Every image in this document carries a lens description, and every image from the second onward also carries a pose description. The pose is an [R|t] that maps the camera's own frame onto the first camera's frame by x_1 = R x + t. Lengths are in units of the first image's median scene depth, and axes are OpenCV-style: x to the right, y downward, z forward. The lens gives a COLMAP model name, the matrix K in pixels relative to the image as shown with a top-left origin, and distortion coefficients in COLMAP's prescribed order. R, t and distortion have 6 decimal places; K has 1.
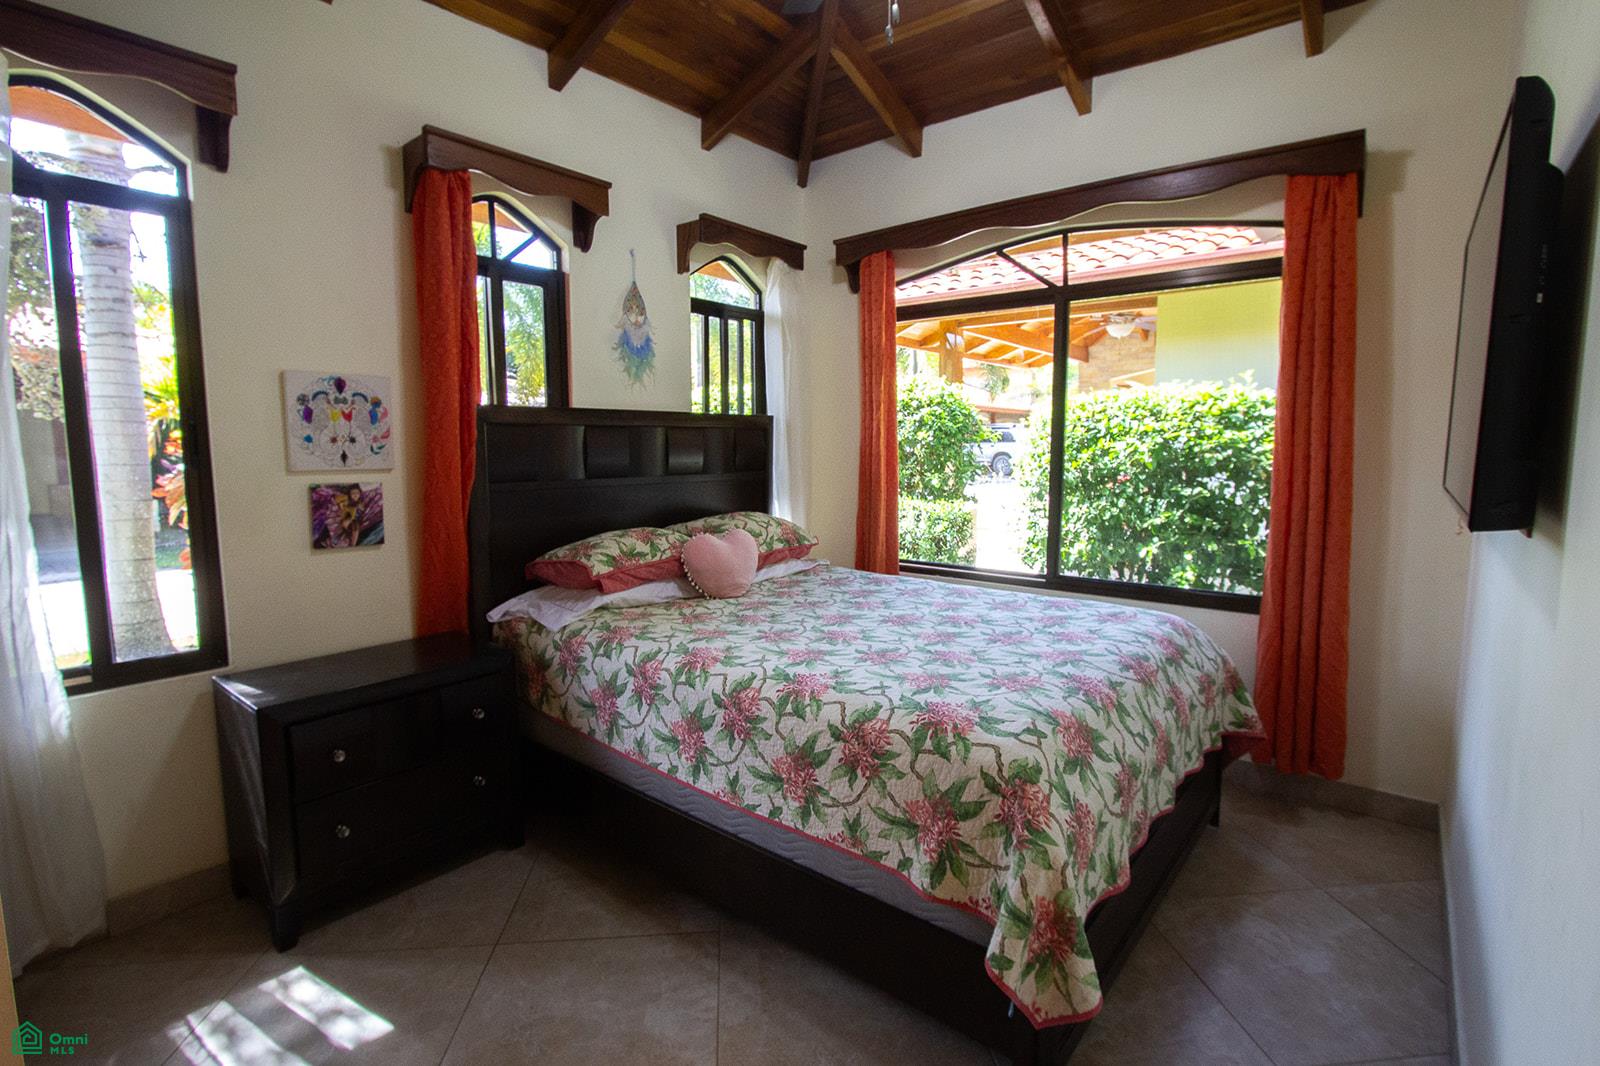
lens RADIAL K [[726.1, 0, 795.9], [0, 726.1, 520.3], [0, 0, 1]] dist [-0.019931, 0.000429]
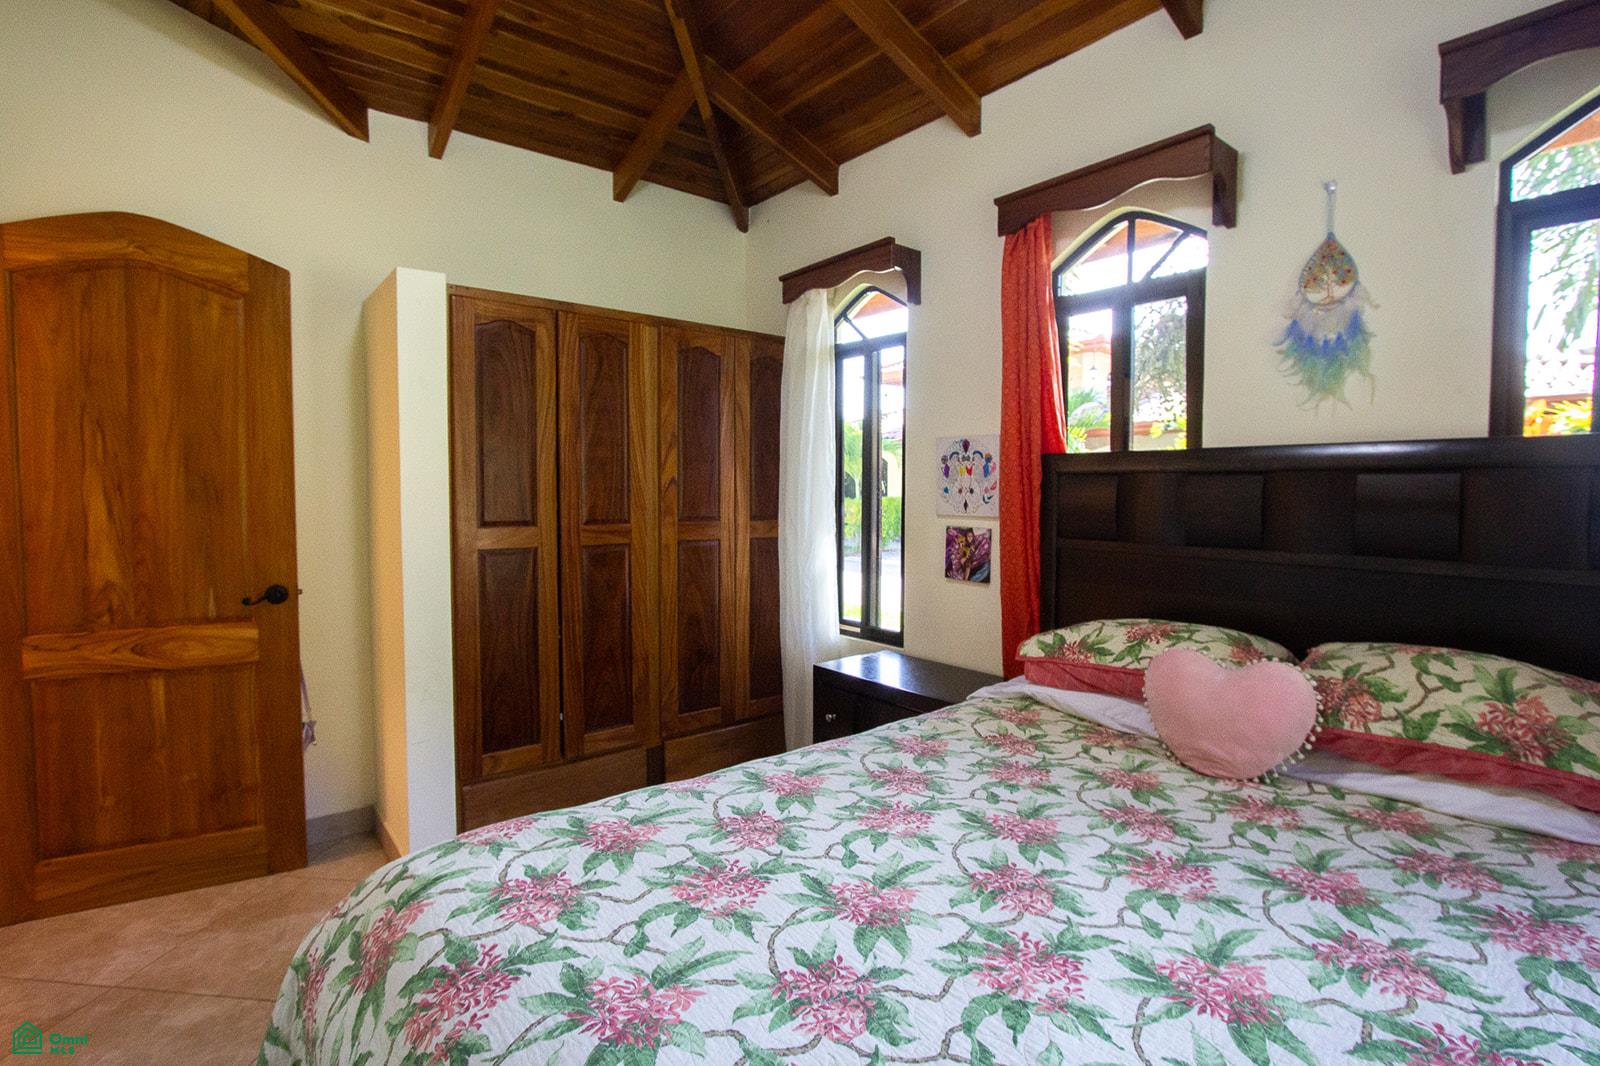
lens RADIAL K [[726.1, 0, 795.9], [0, 726.1, 520.3], [0, 0, 1]] dist [-0.019931, 0.000429]
pose [[-0.167527, 0.040515, -0.985035, 0.602230], [-0.108668, 0.992308, 0.059296, -0.102286], [0.979860, 0.116976, -0.161835, 0.909307]]
